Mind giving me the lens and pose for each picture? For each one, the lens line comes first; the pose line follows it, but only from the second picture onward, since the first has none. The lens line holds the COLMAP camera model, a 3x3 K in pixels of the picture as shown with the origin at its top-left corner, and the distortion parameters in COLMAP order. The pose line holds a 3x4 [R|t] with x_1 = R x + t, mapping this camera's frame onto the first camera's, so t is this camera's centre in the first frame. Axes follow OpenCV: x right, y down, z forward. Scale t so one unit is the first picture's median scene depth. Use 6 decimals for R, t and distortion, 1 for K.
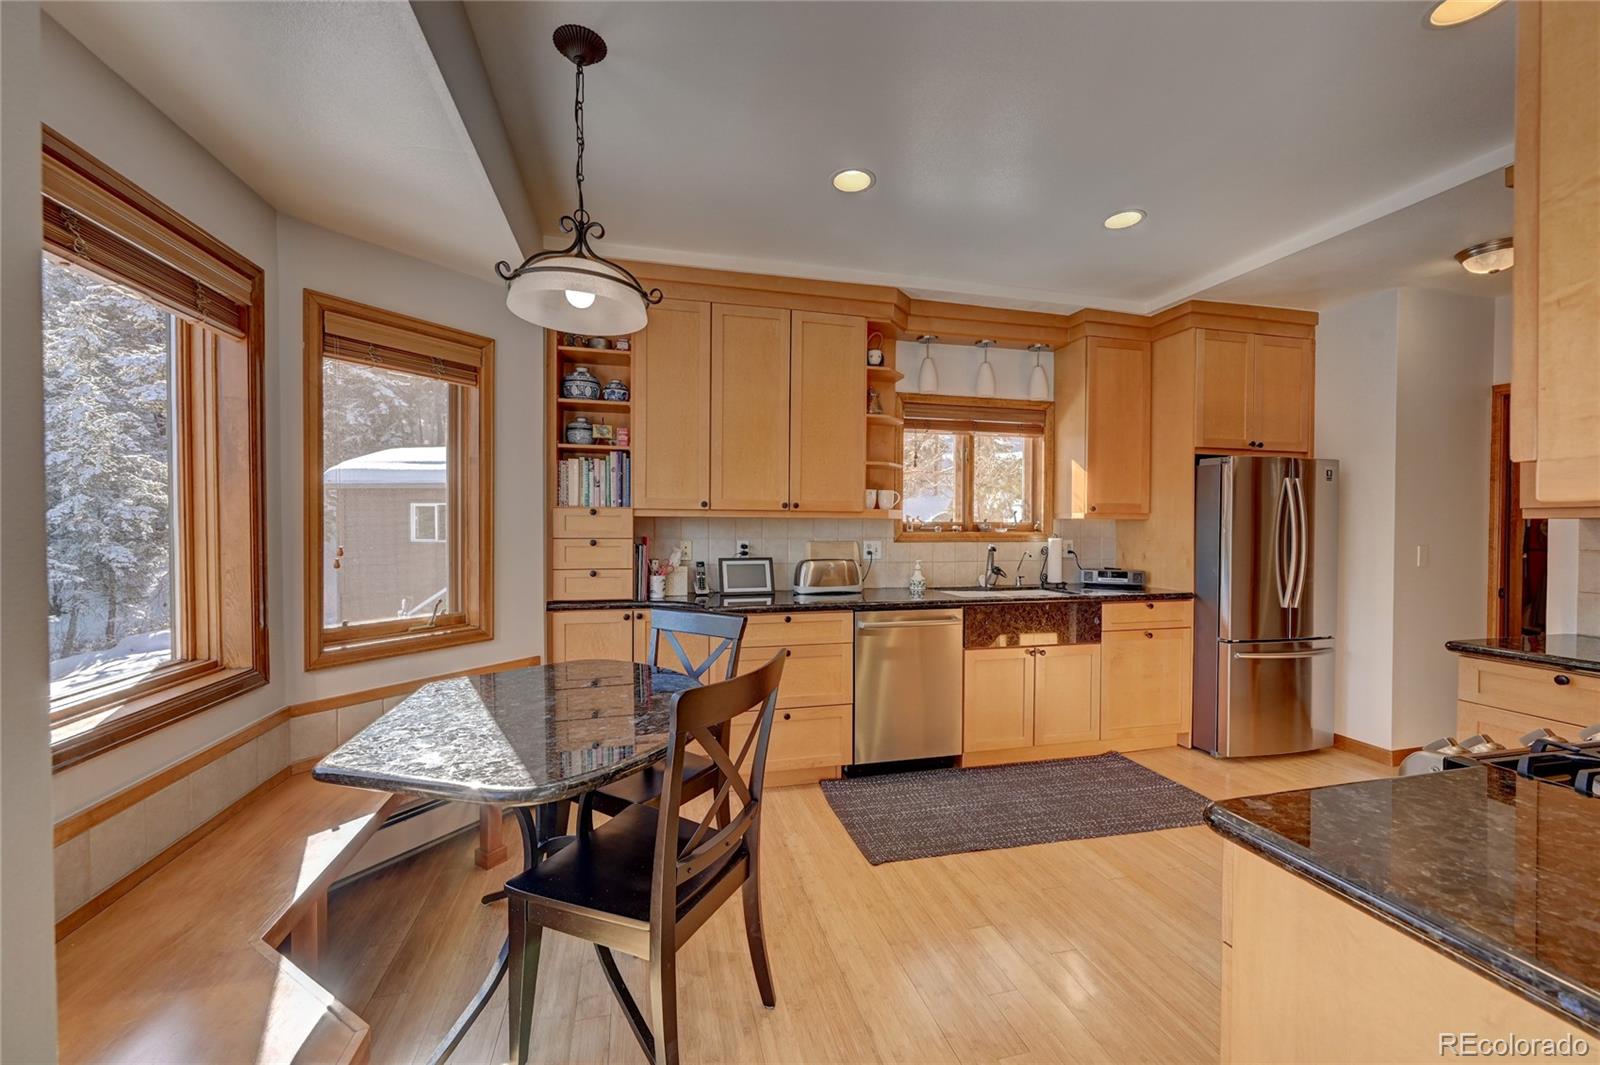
lens RADIAL K [[639.5, 0, 802.3], [0, 639.5, 532.4], [0, 0, 1]] dist [-0.000246, -0.000010]
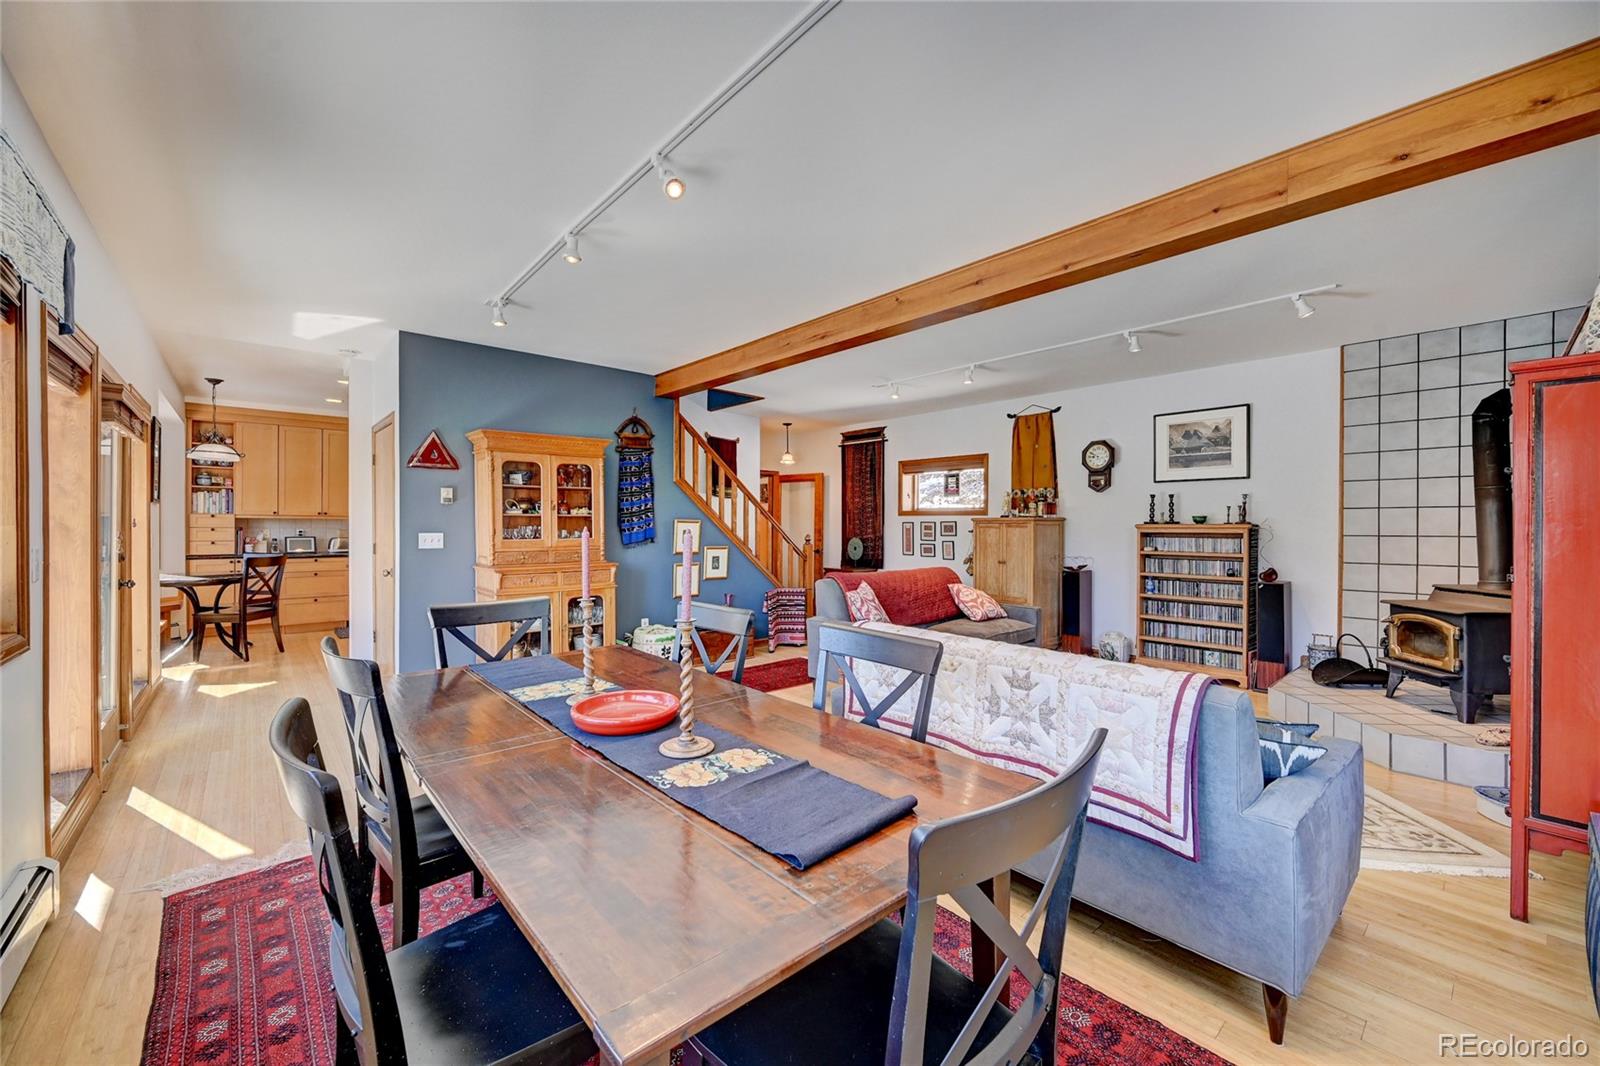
lens RADIAL K [[650.0, 0, 807.3], [0, 650.0, 530.6], [0, 0, 1]] dist [0.000009, -0.000271]
pose [[0.895402, -0.001124, 0.445256, 0.524610], [0.003790, 0.999980, -0.005096, 0.039177], [-0.445242, 0.006250, 0.895389, -1.959562]]
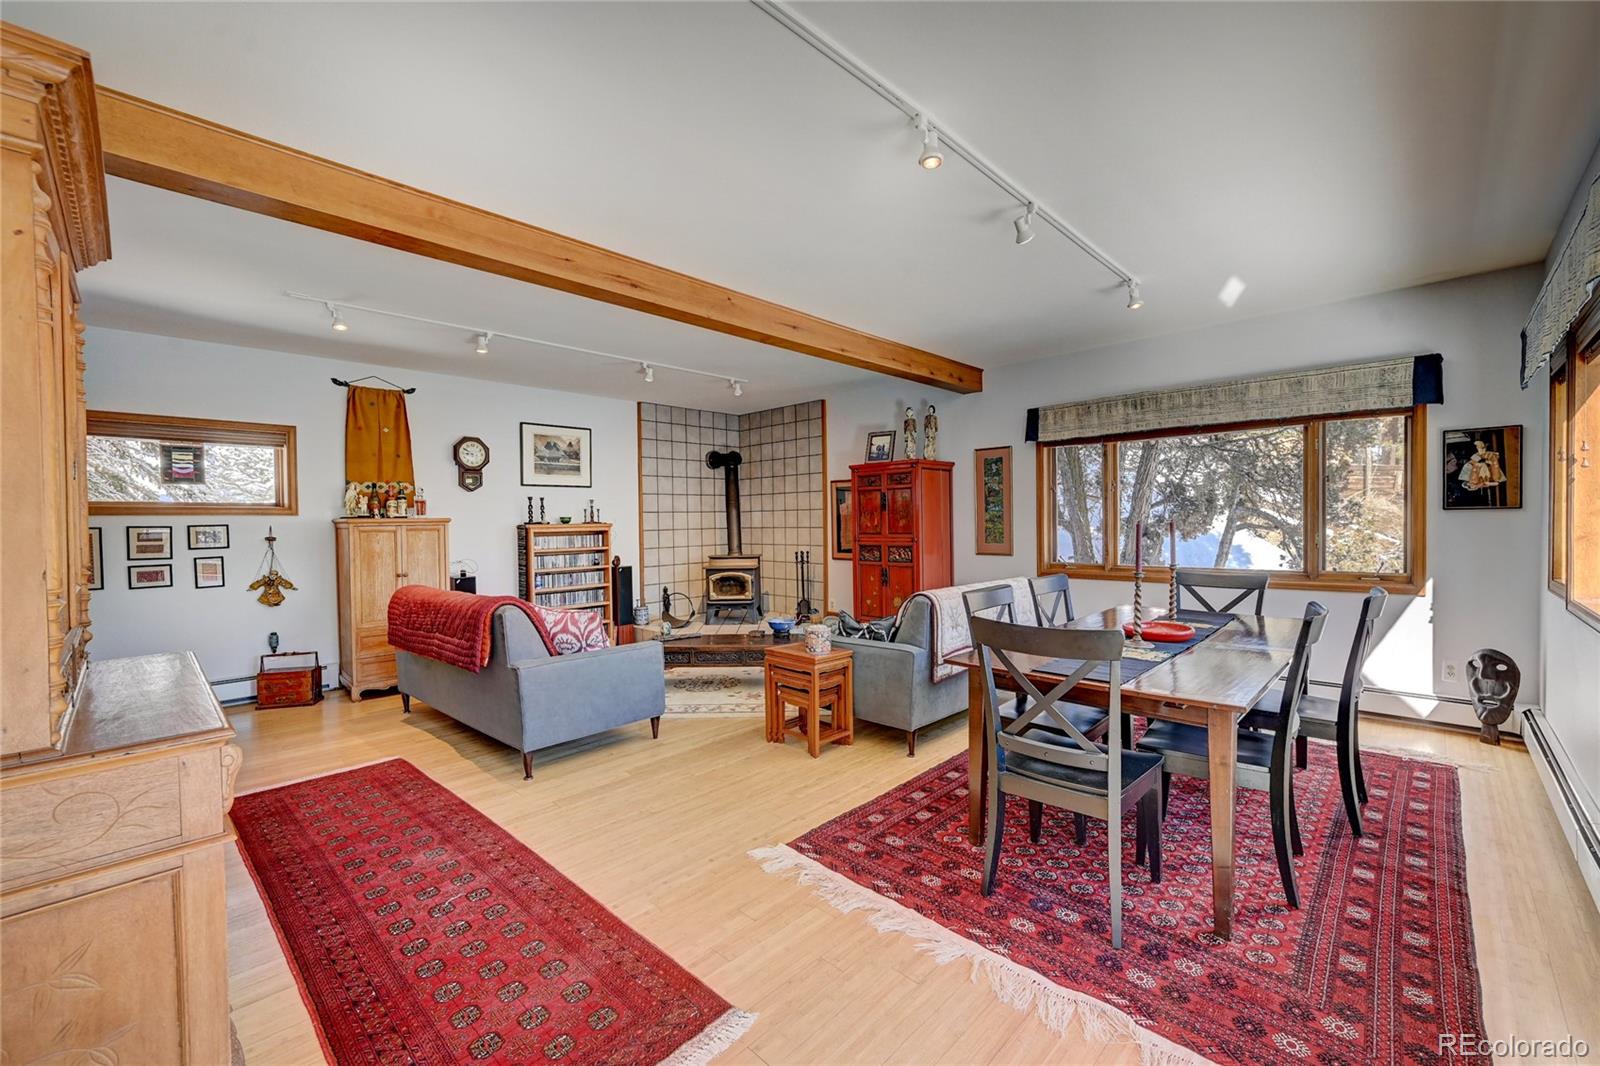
lens RADIAL K [[650.0, 0, 811.1], [0, 650.0, 527.8], [0, 0, 1]] dist [0.000009, -0.000271]
pose [[-0.533090, 0.002416, 0.846055, -0.669137], [0.030421, 0.999404, 0.016314, -0.016484], [-0.845511, 0.034435, -0.532846, 2.343353]]
